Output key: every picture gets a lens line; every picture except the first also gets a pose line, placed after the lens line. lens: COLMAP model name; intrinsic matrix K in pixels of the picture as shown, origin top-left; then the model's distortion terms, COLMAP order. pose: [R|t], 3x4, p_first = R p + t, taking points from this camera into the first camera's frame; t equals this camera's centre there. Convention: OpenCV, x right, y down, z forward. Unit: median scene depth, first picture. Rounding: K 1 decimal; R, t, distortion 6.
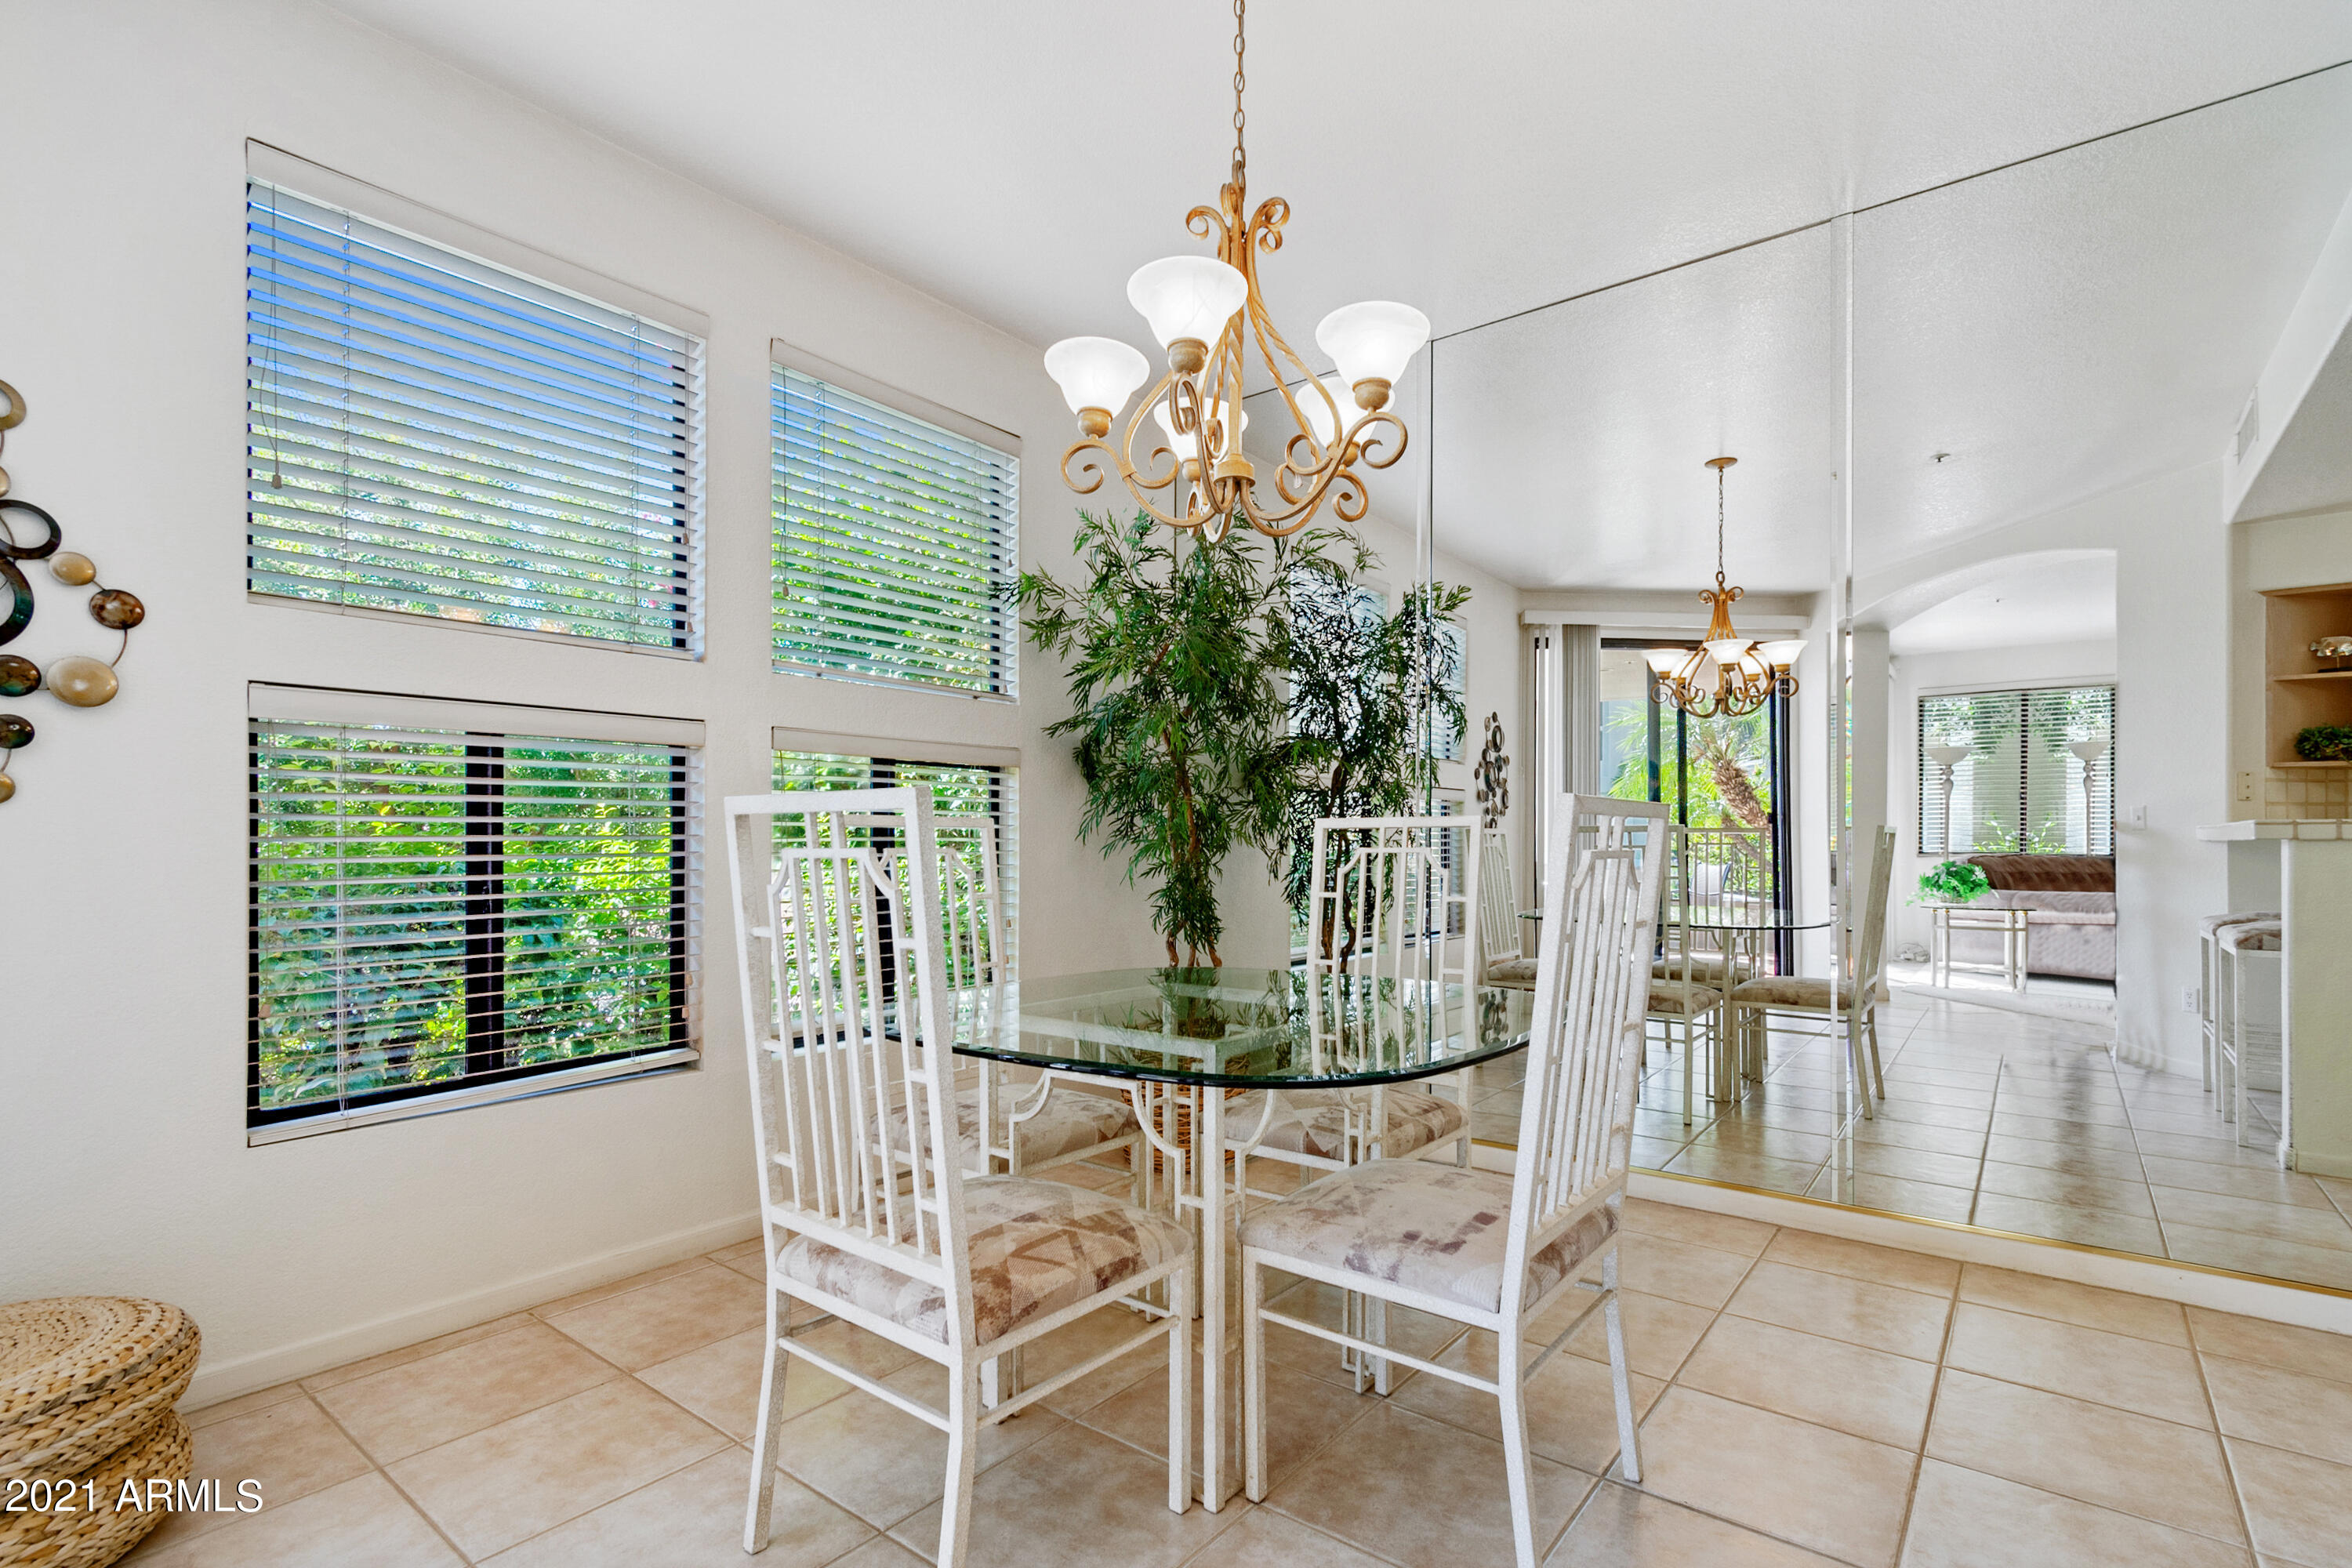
lens RADIAL K [[1100.7, 0, 1180.2], [0, 1100.7, 837.9], [0, 0, 1]] dist [0.000777, 0.000152]
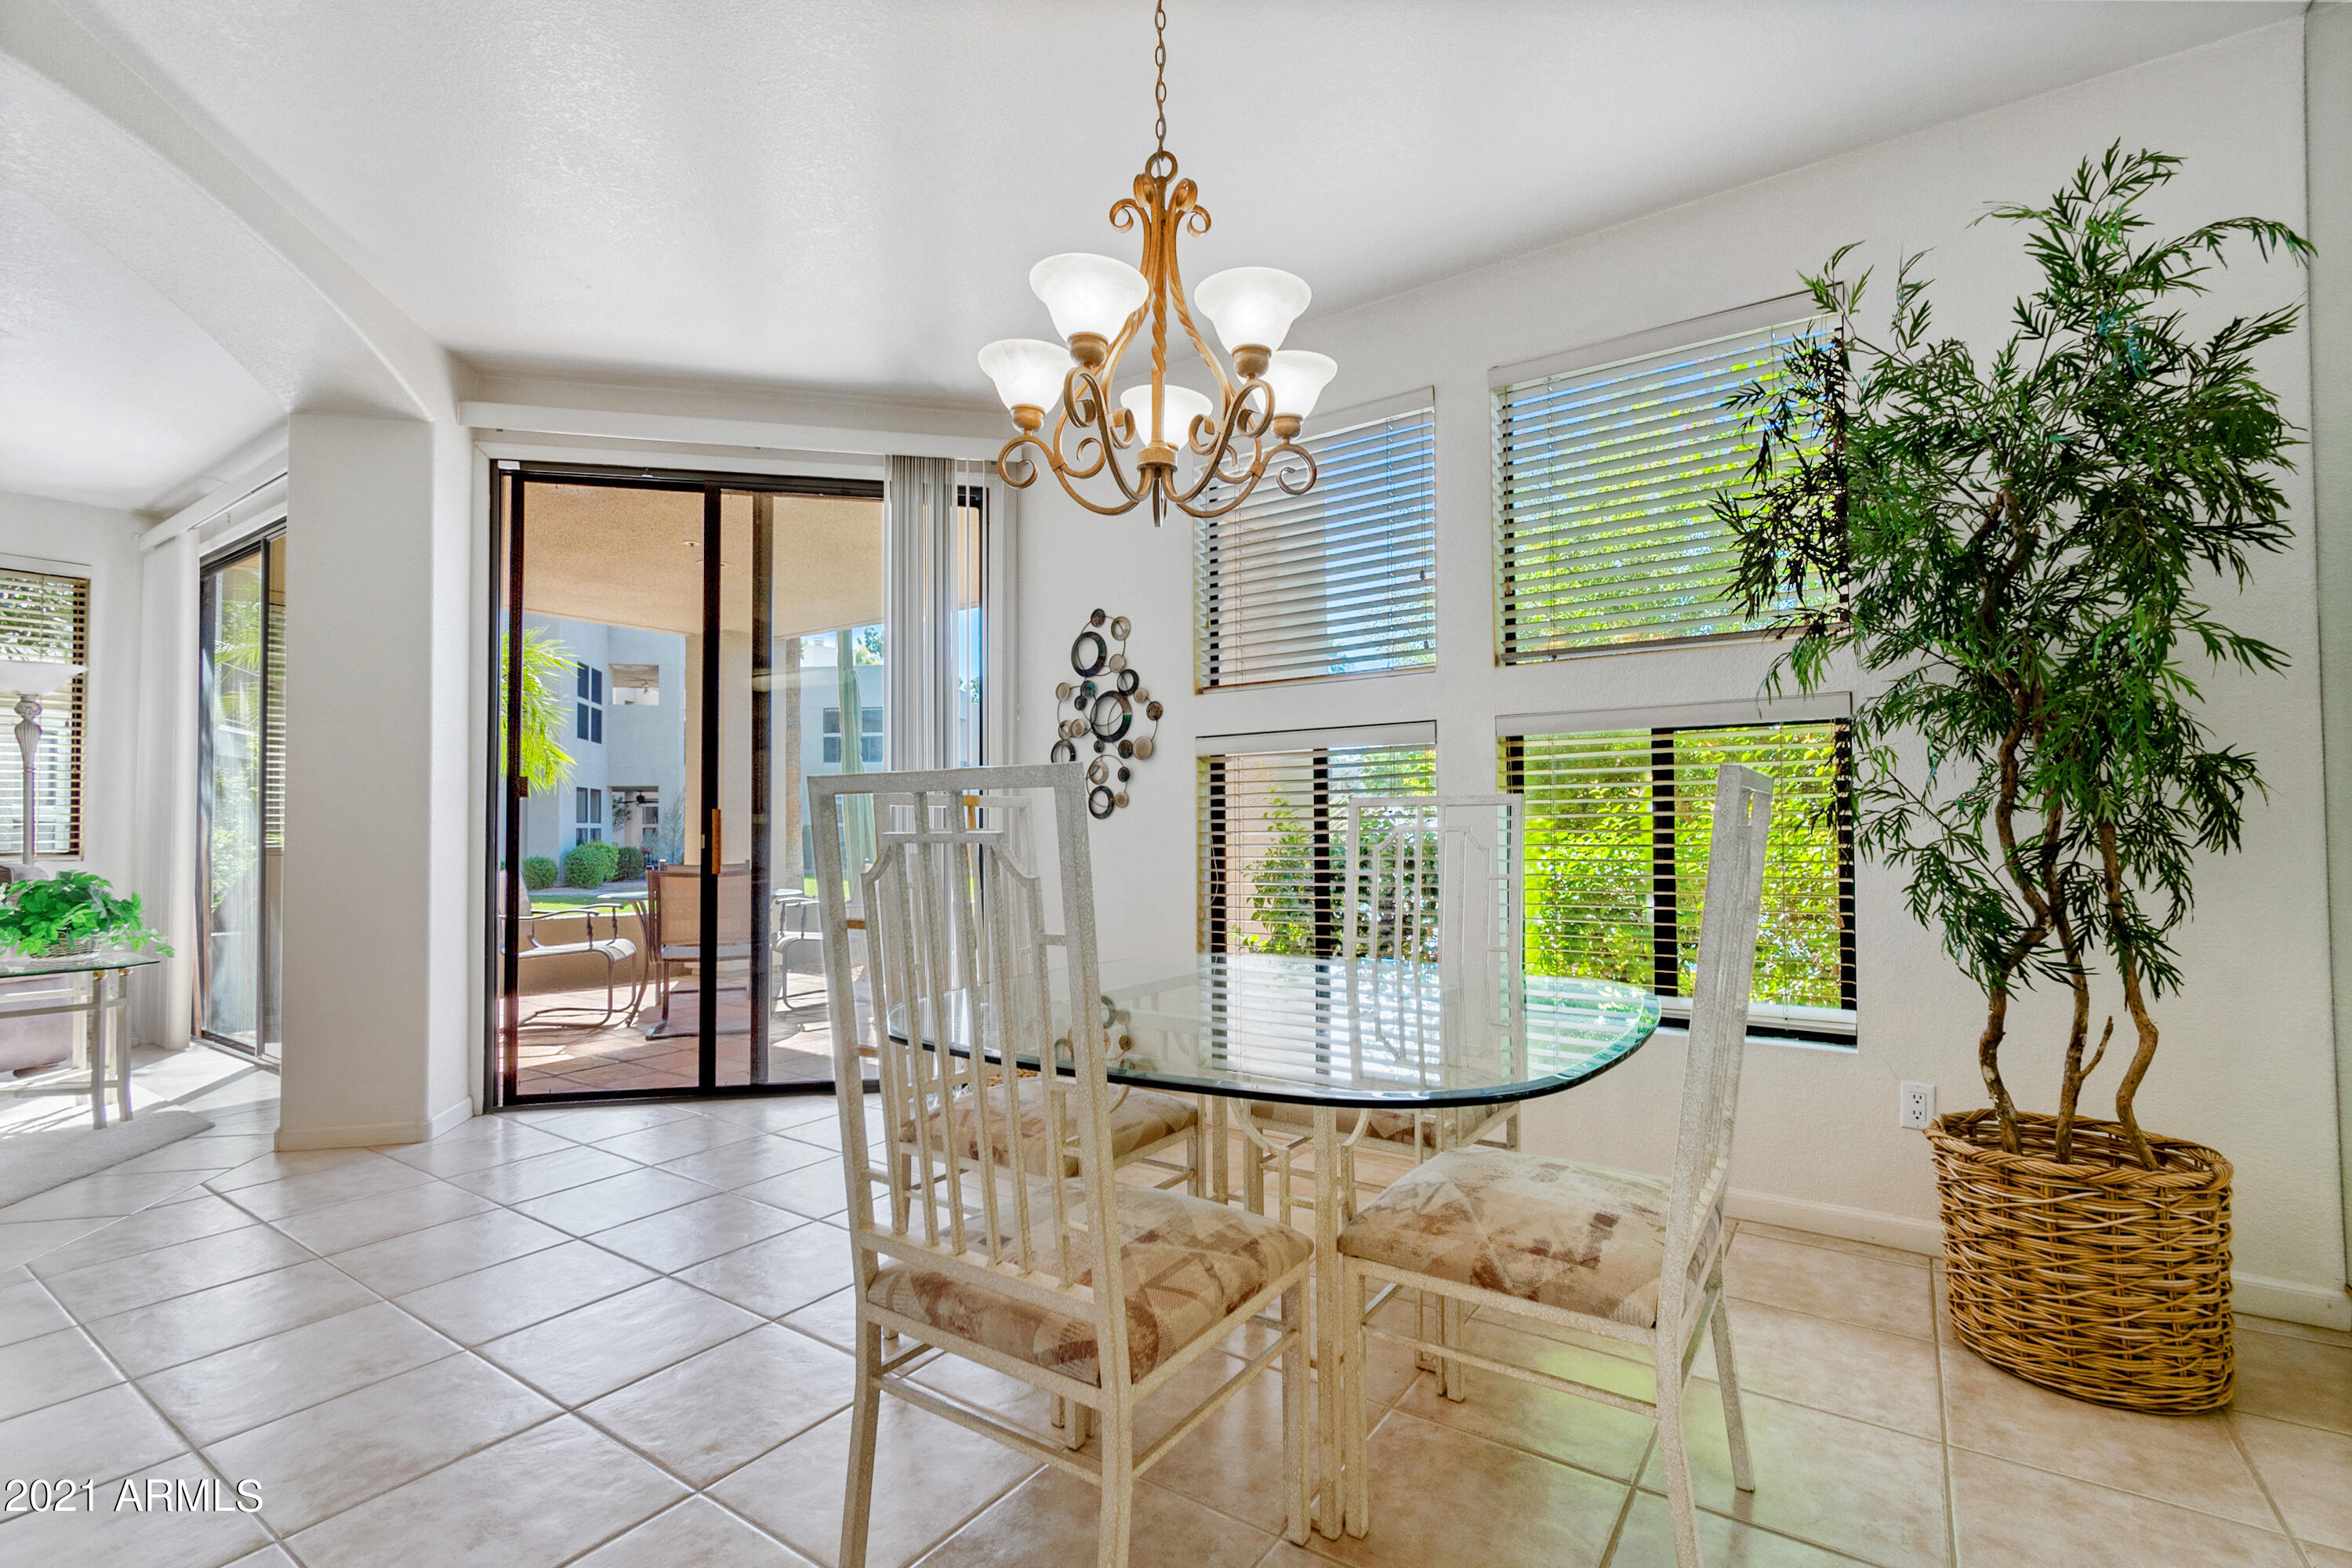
lens RADIAL K [[1047.6, 0, 1184.2], [0, 1047.6, 798.8], [0, 0, 1]] dist [-0.000383, -0.000842]
pose [[0.083121, -0.021998, -0.996297, 0.991542], [0.017859, 0.999629, -0.020582, -0.001851], [0.996379, -0.016082, 0.083483, 0.898985]]
